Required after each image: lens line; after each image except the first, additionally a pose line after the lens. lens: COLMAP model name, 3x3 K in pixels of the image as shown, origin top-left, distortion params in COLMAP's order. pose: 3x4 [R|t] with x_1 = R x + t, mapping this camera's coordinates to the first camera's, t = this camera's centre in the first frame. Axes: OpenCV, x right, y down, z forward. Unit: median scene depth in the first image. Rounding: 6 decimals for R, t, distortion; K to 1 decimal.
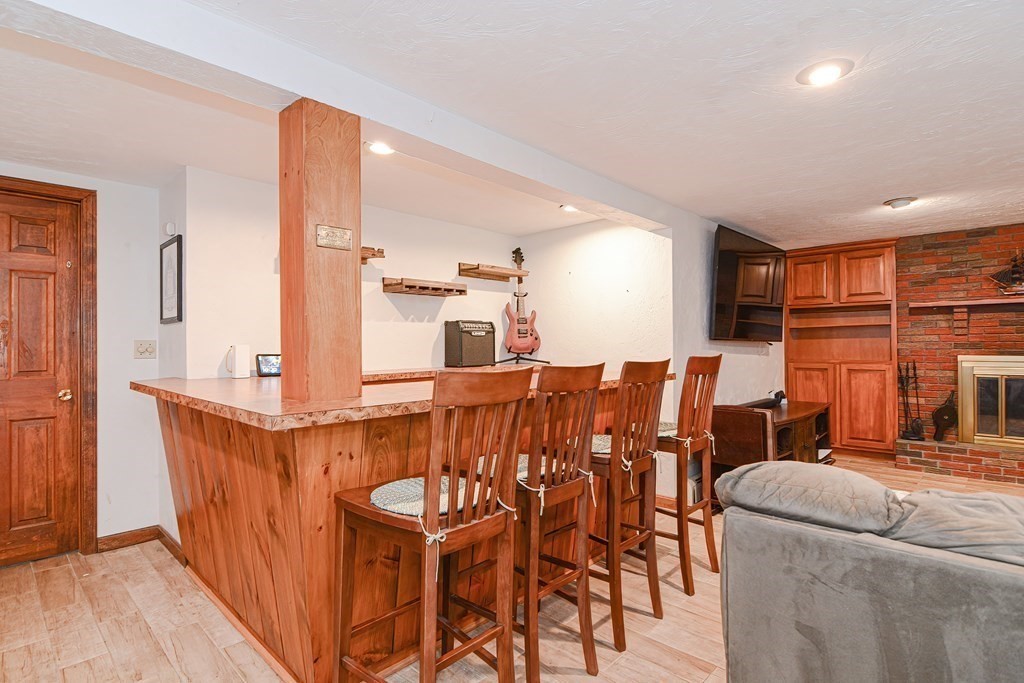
lens RADIAL K [[518.2, 0, 514.9], [0, 518.2, 344.5], [0, 0, 1]] dist [-0.004518, -0.001604]
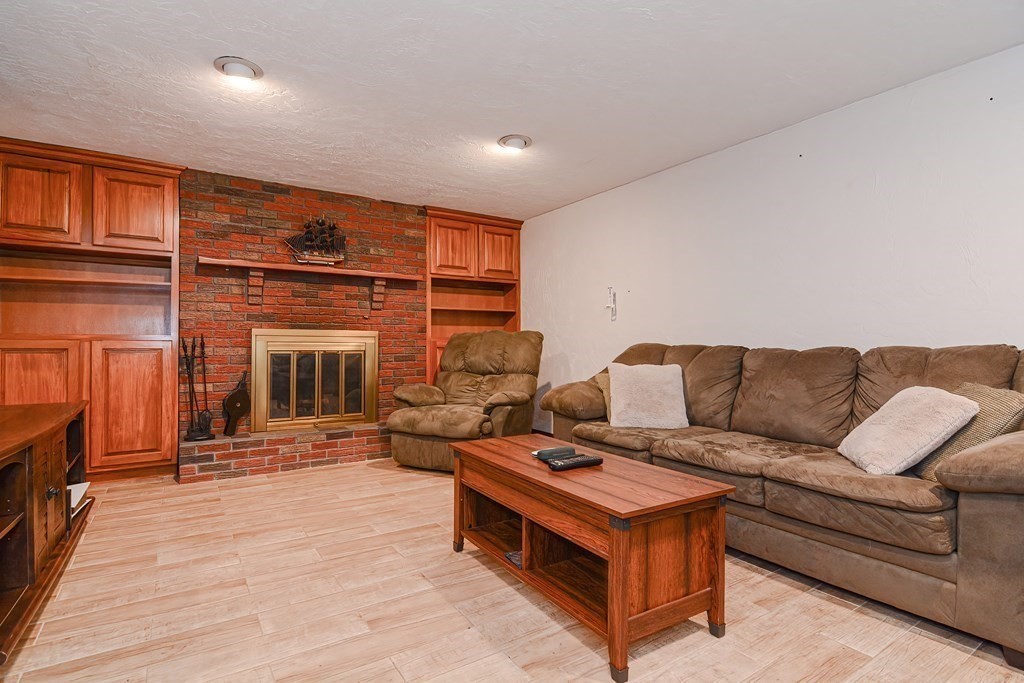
lens RADIAL K [[518.2, 0, 540.2], [0, 518.2, 337.5], [0, 0, 1]] dist [-0.004518, -0.001604]
pose [[0.217537, 0.015023, 0.975936, 0.143018], [-0.006652, 0.999881, -0.013909, 0.043025], [-0.976029, -0.003466, 0.217611, 0.356805]]
